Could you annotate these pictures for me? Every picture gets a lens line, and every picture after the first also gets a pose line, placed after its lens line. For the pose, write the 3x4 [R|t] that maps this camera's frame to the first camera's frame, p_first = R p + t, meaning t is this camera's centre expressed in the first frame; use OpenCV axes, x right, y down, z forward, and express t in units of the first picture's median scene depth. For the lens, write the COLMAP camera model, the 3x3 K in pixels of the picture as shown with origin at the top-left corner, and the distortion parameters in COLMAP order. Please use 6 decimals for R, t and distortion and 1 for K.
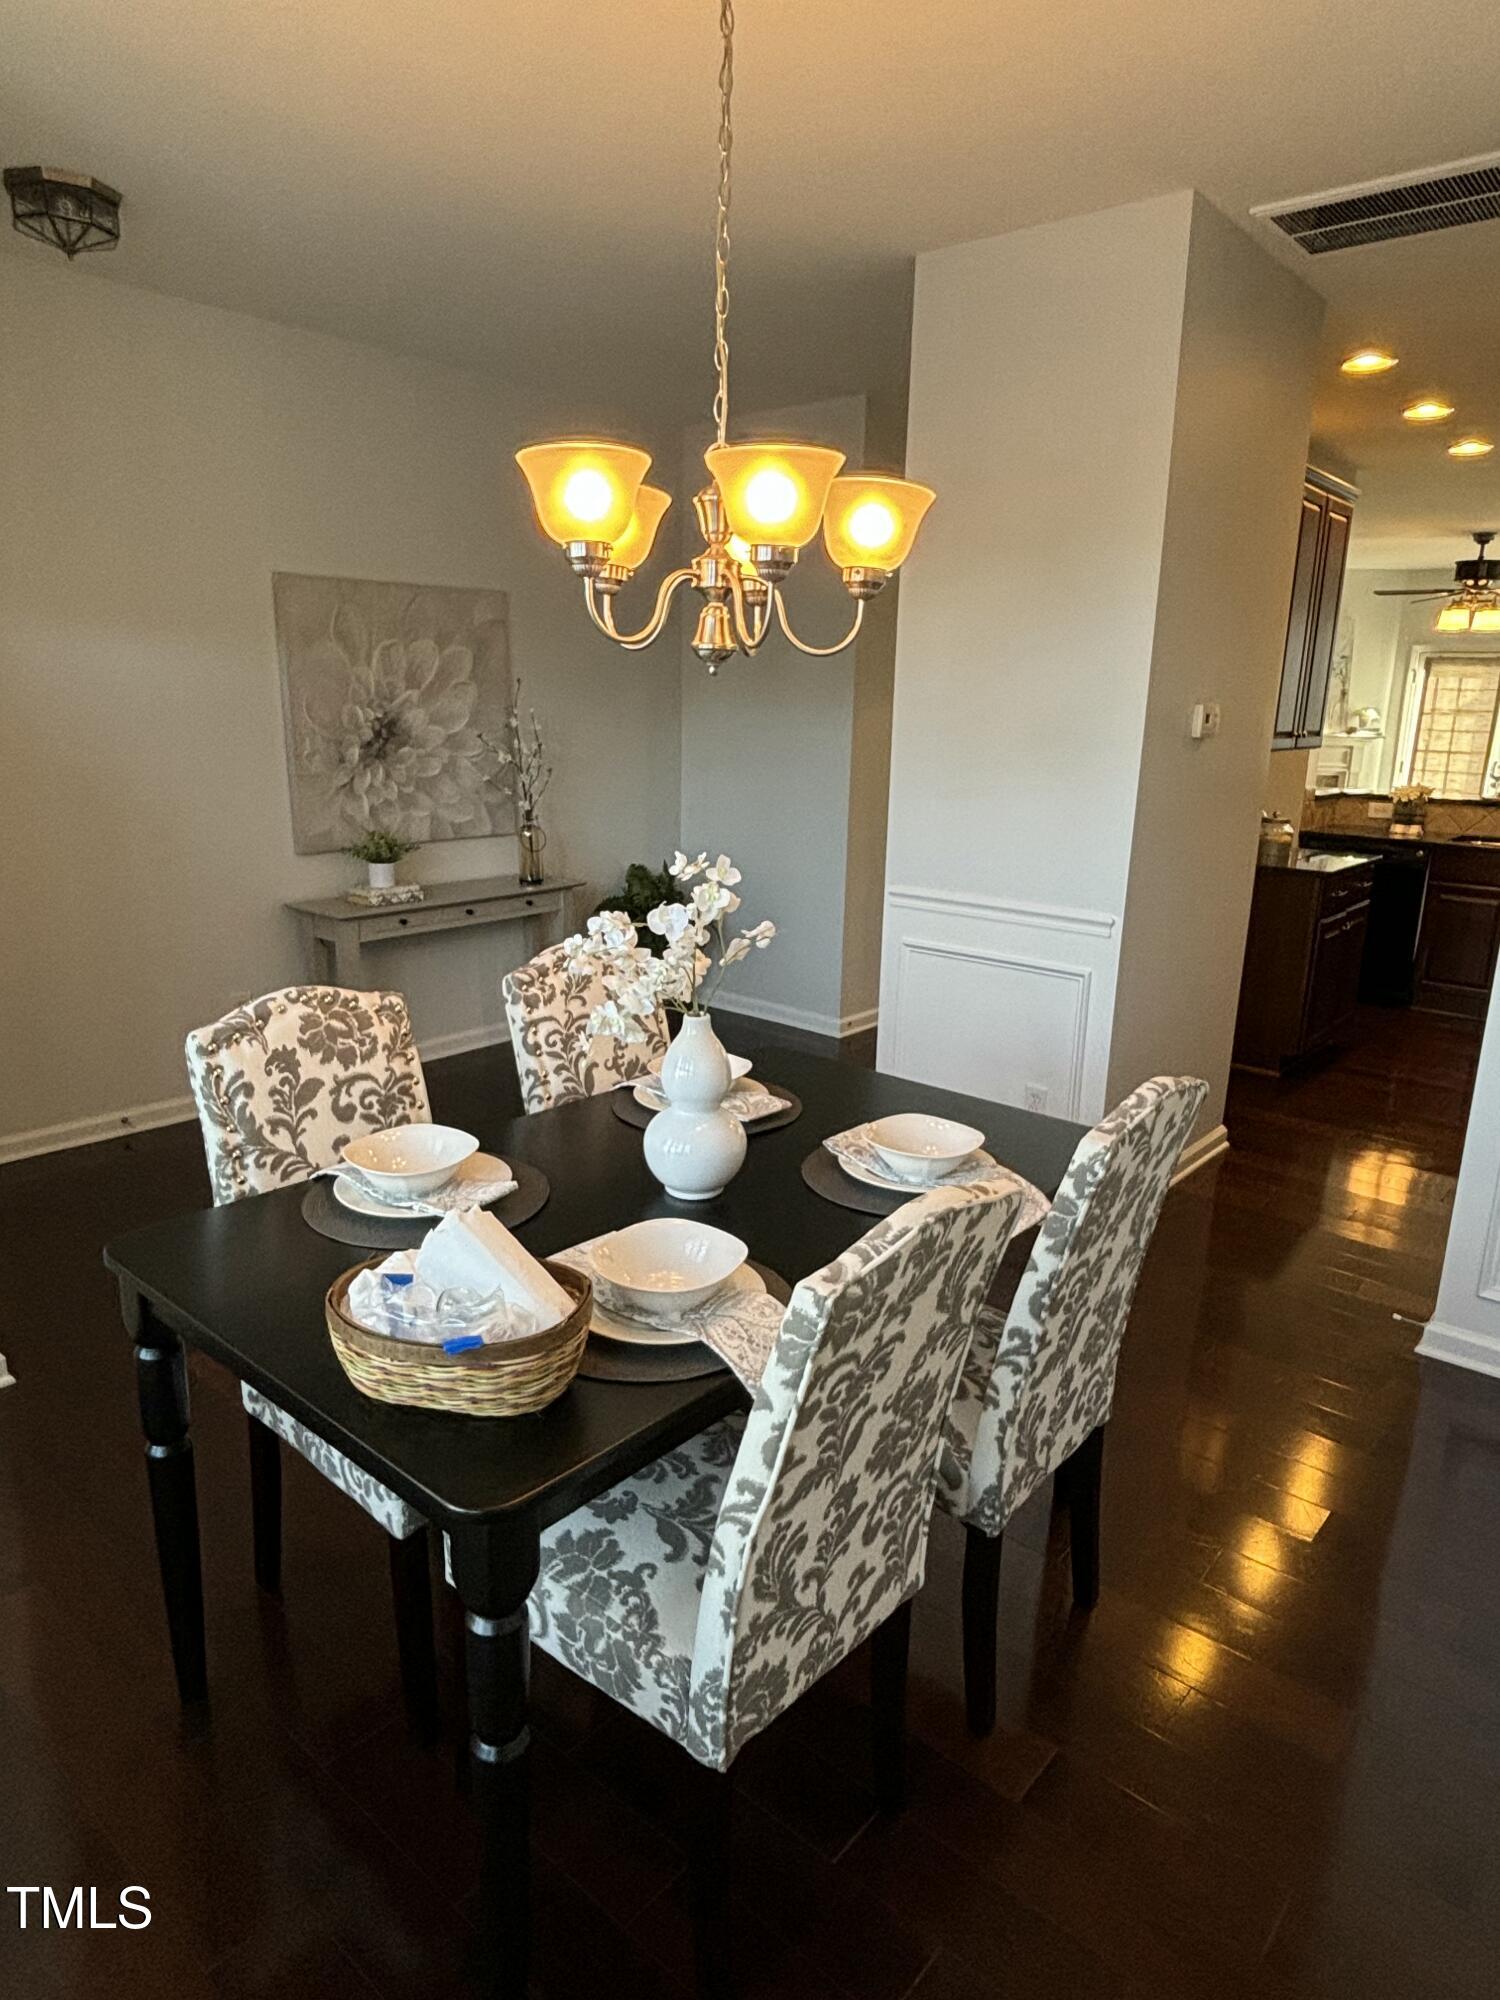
lens RADIAL K [[1223.2, 0, 759.6], [0, 1223.2, 1005.7], [0, 0, 1]] dist [-0.010615, -0.000829]
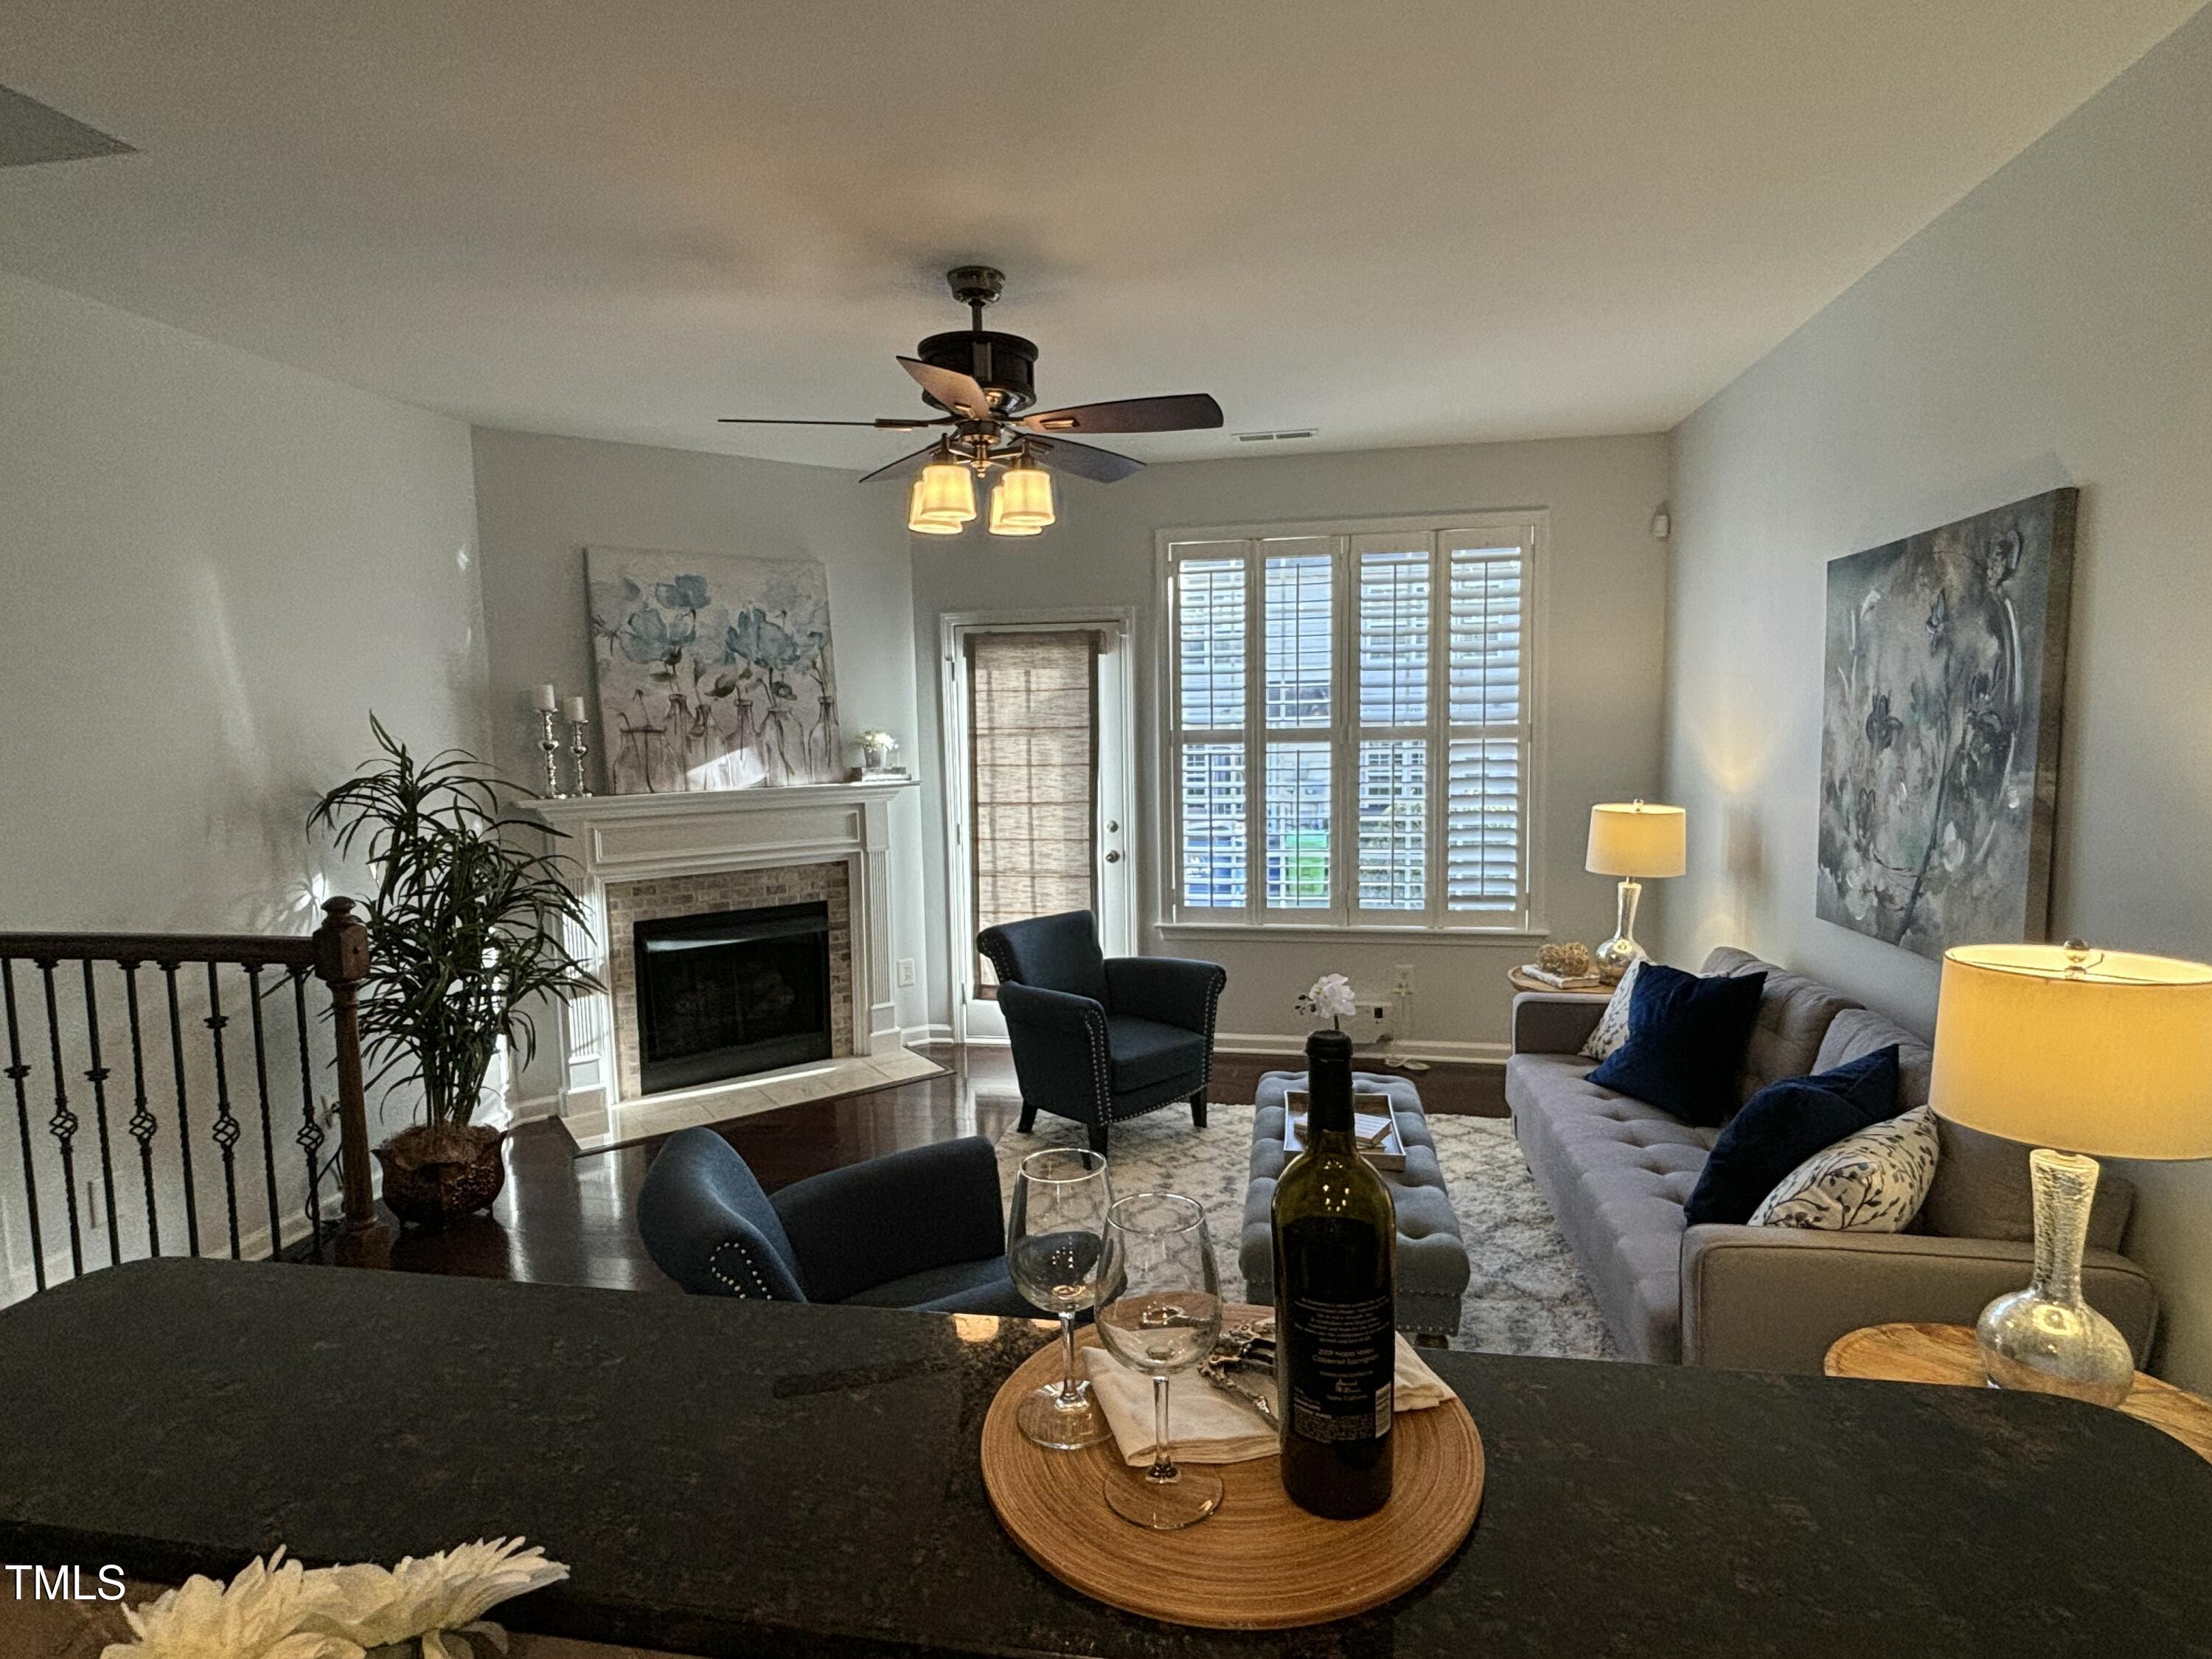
lens RADIAL K [[1161.3, 0, 1115.5], [0, 1161.3, 830.5], [0, 0, 1]] dist [0.026287, -0.000852]
pose [[0.860636, -0.085066, 0.502065, 0.340273], [0.160755, 0.980916, -0.109368, -0.134708], [-0.483180, 0.174835, 0.857887, 0.544677]]
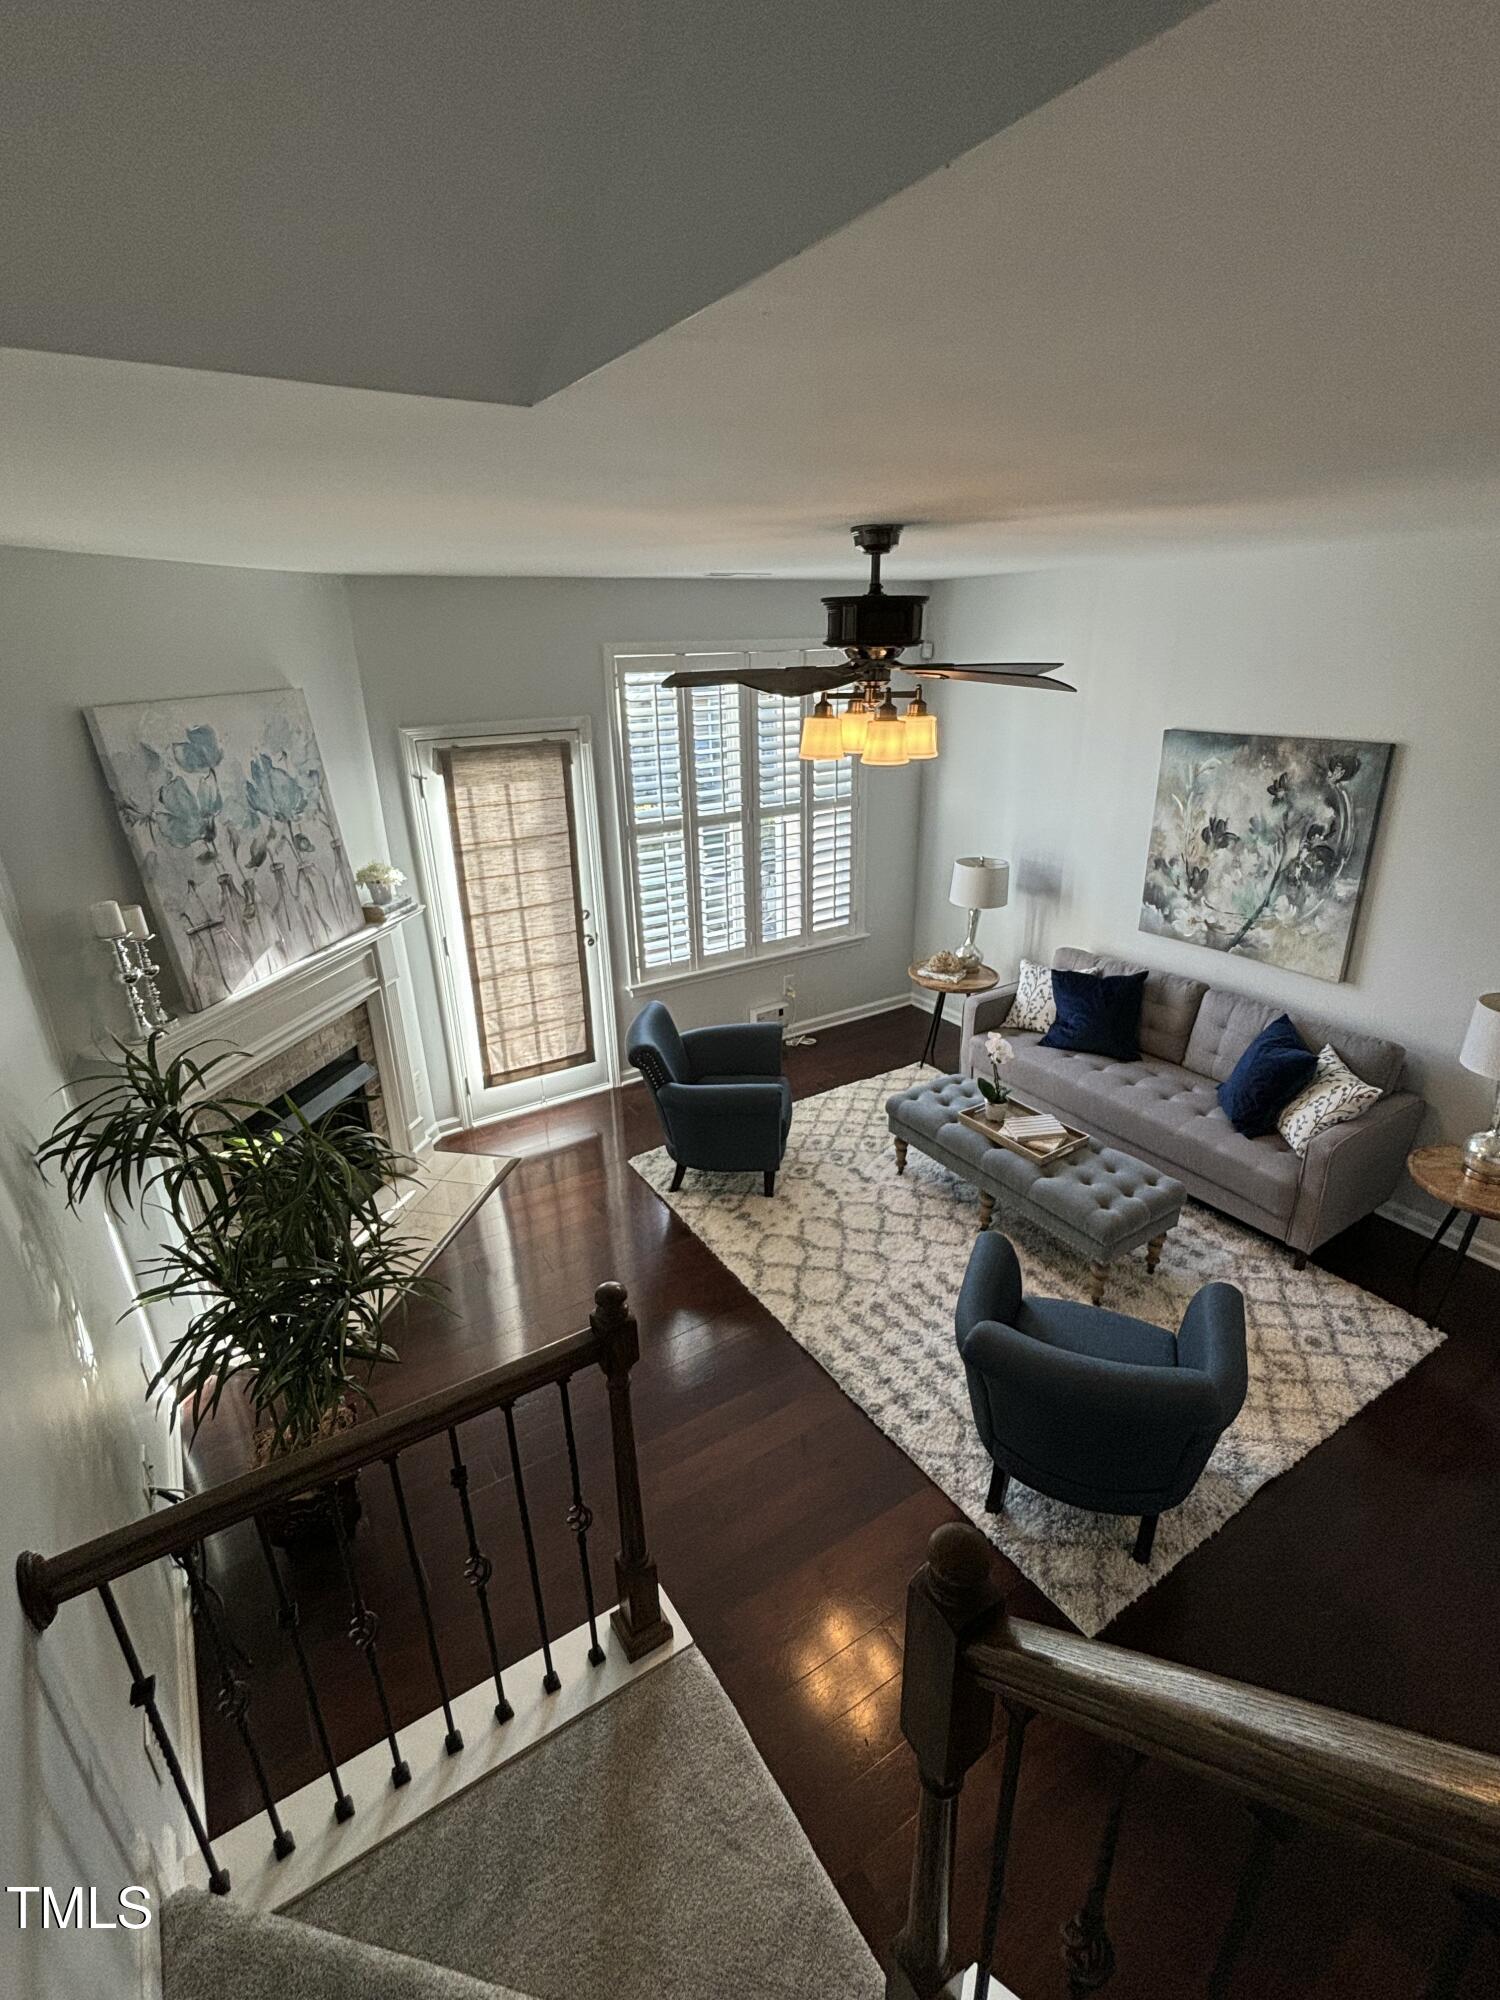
lens RADIAL K [[924.0, 0, 742.9], [0, 924.0, 999.6], [0, 0, 1]] dist [-0.002245, -0.005028]
pose [[0.297417, -0.375984, 0.877599, 0.193218], [0.266098, 0.915415, 0.302005, -0.273428], [-0.916916, 0.143706, 0.372309, 0.743989]]
